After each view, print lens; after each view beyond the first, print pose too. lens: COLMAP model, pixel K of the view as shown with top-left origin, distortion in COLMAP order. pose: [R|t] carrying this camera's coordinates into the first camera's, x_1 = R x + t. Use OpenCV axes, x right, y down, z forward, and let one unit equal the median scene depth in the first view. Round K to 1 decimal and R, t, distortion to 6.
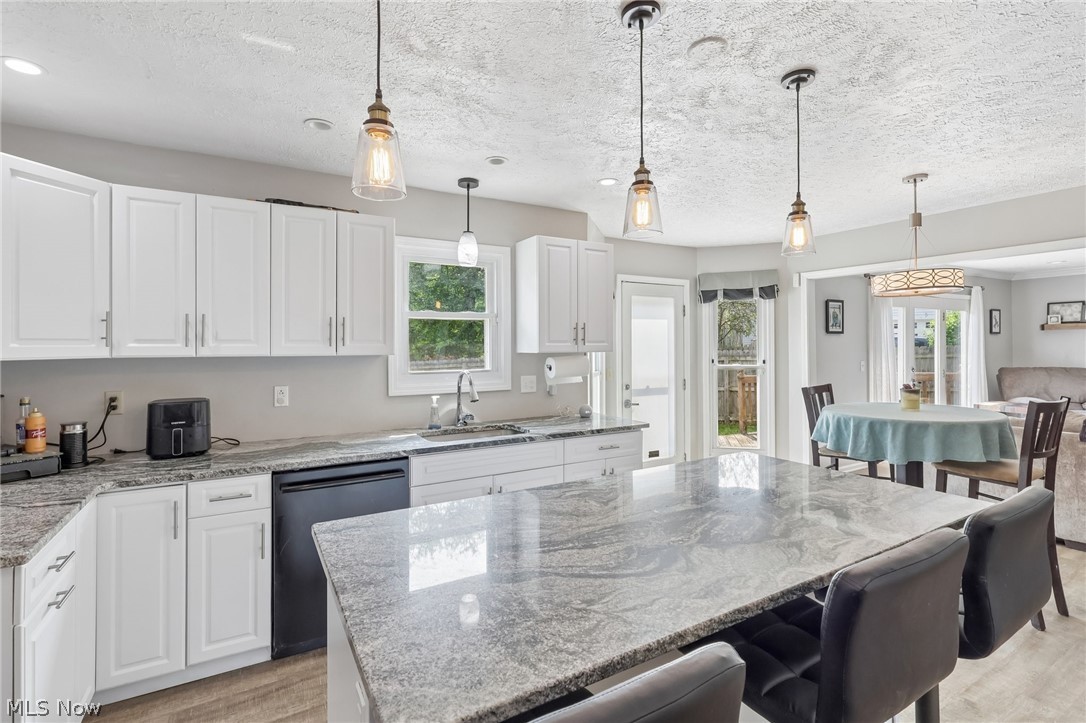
lens RADIAL K [[507.1, 0, 544.4], [0, 507.1, 343.9], [0, 0, 1]] dist [-0.001636, 0.000460]
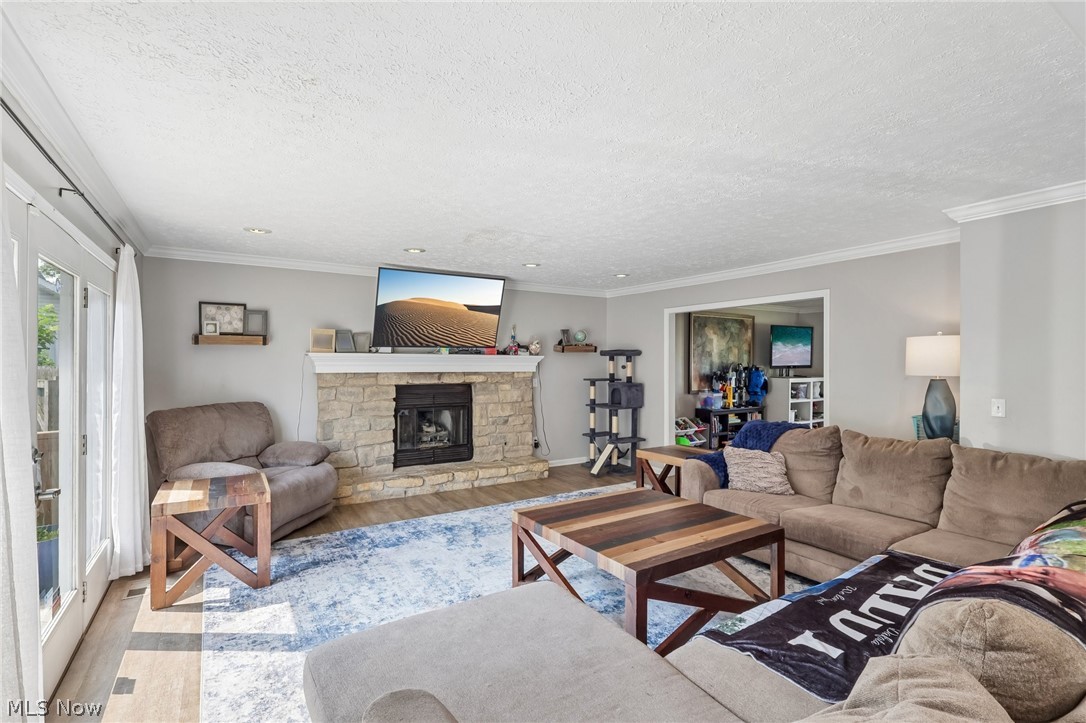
lens RADIAL K [[507.1, 0, 537.5], [0, 507.1, 362.3], [0, 0, 1]] dist [-0.001636, 0.000460]
pose [[-0.025667, 0.005136, 0.999657, 0.873116], [-0.003839, 0.999979, -0.005236, -0.007453], [-0.999663, -0.003972, -0.025647, 1.480892]]
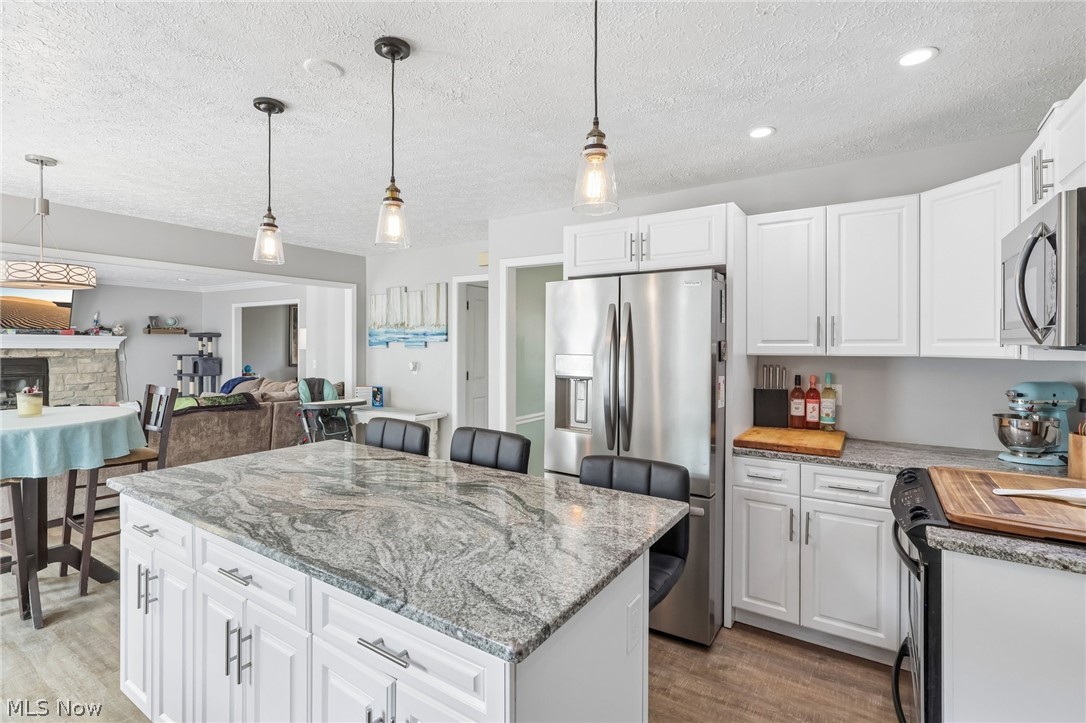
lens RADIAL K [[507.1, 0, 542.4], [0, 507.1, 347.5], [0, 0, 1]] dist [-0.001636, 0.000460]
pose [[-0.449291, -0.000550, 0.893385, -0.482211], [-0.006931, 0.999972, -0.002870, 0.006688], [-0.893358, -0.007482, -0.449283, 0.604283]]
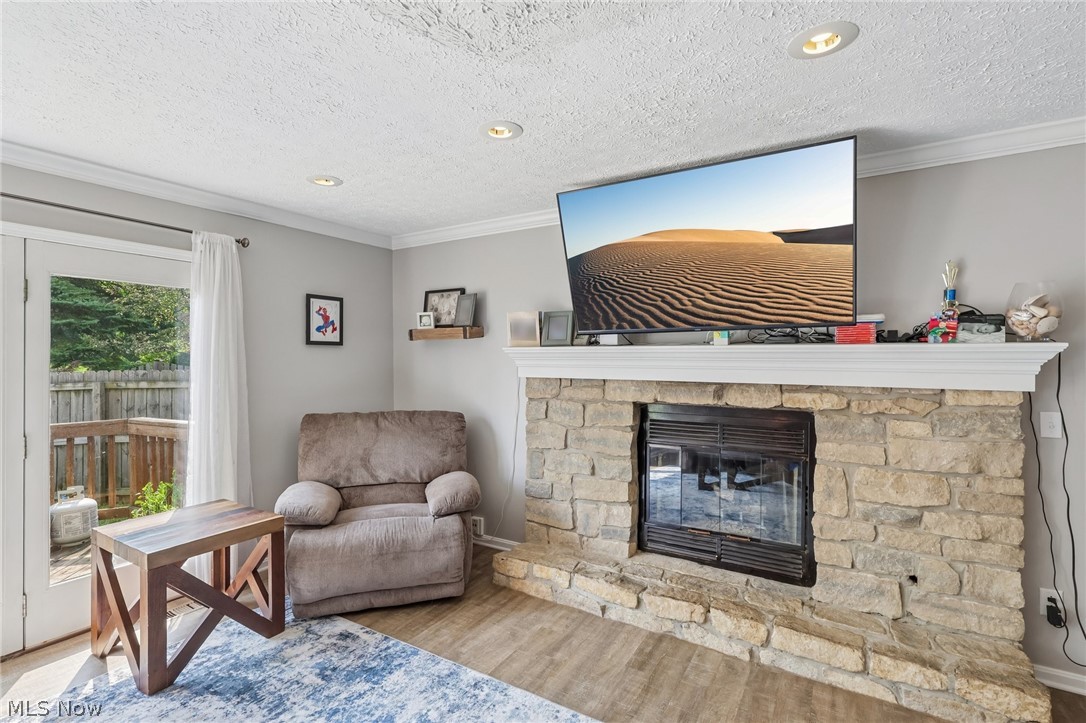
lens RADIAL K [[507.1, 0, 538.7], [0, 507.1, 359.9], [0, 0, 1]] dist [-0.001636, 0.000460]
pose [[0.881789, 0.010638, 0.471524, 2.102463], [-0.010629, 0.999940, -0.002681, -0.013869], [-0.471525, -0.002648, 0.881849, 1.134178]]
